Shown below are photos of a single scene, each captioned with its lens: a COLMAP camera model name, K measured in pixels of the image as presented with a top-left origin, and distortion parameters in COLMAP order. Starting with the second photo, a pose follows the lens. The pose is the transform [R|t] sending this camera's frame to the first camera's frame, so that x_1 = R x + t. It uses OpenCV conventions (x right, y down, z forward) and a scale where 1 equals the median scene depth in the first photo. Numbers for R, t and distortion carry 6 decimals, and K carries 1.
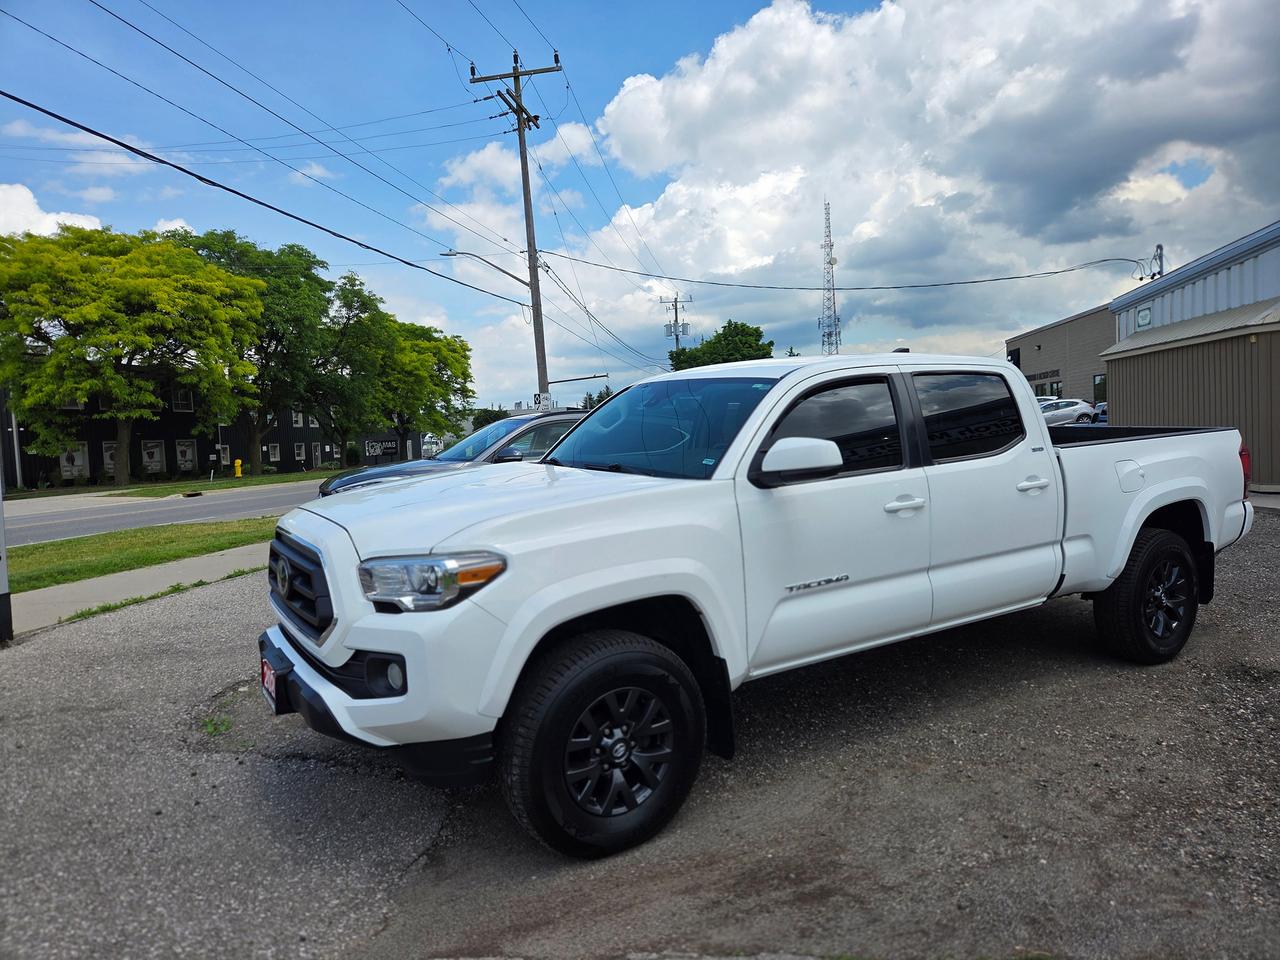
lens RADIAL K [[847.3, 0, 635.8], [0, 847.3, 486.6], [0, 0, 1]] dist [0.081062, -0.075225]
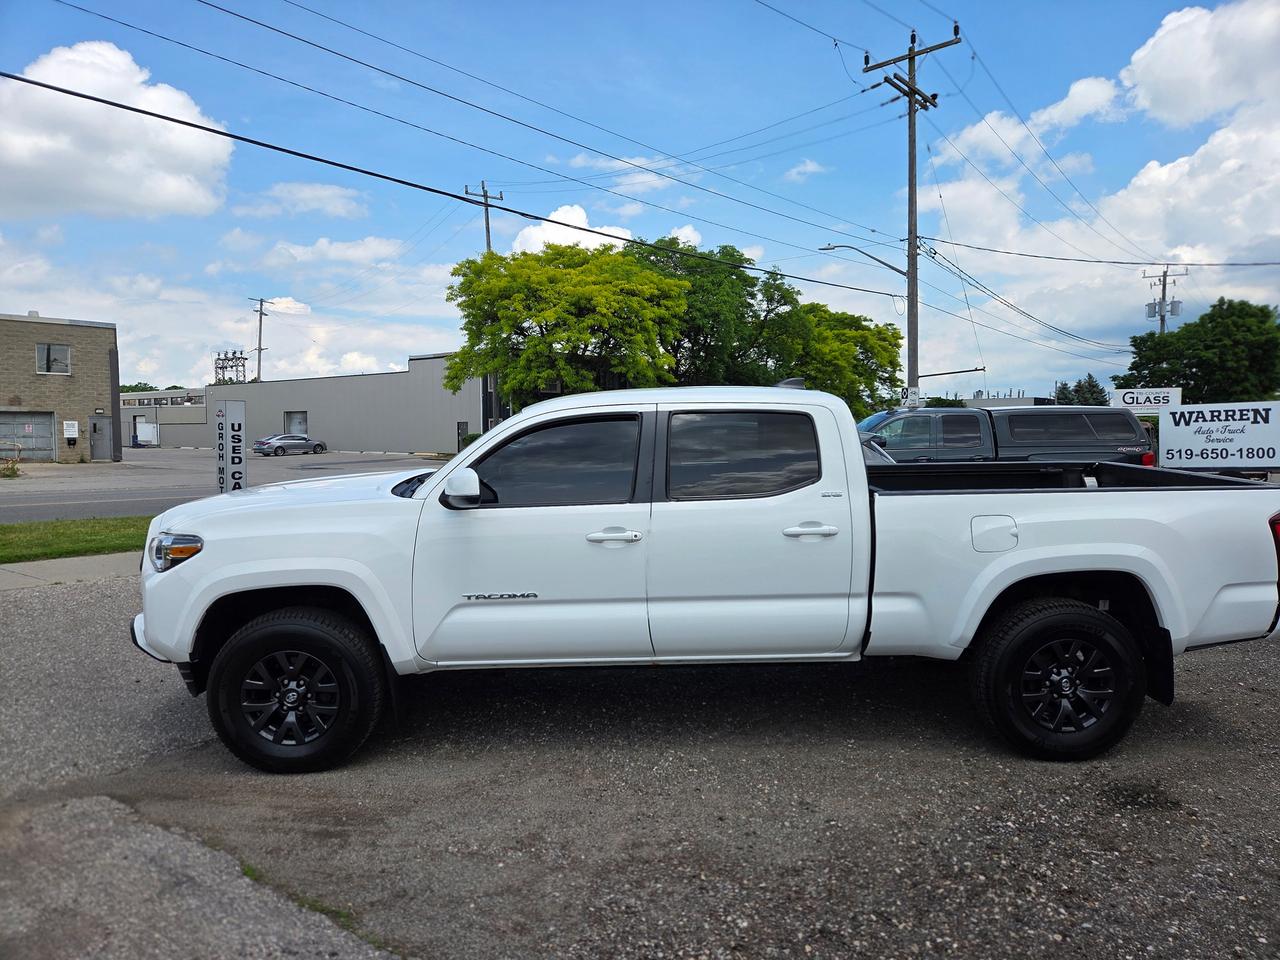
lens RADIAL K [[847.3, 0, 635.8], [0, 847.3, 486.6], [0, 0, 1]] dist [0.081062, -0.075225]
pose [[0.861661, 0.079528, -0.501214, 0.101671], [-0.071350, 0.996819, 0.035505, -0.009478], [0.502443, 0.005169, 0.864595, 0.011133]]
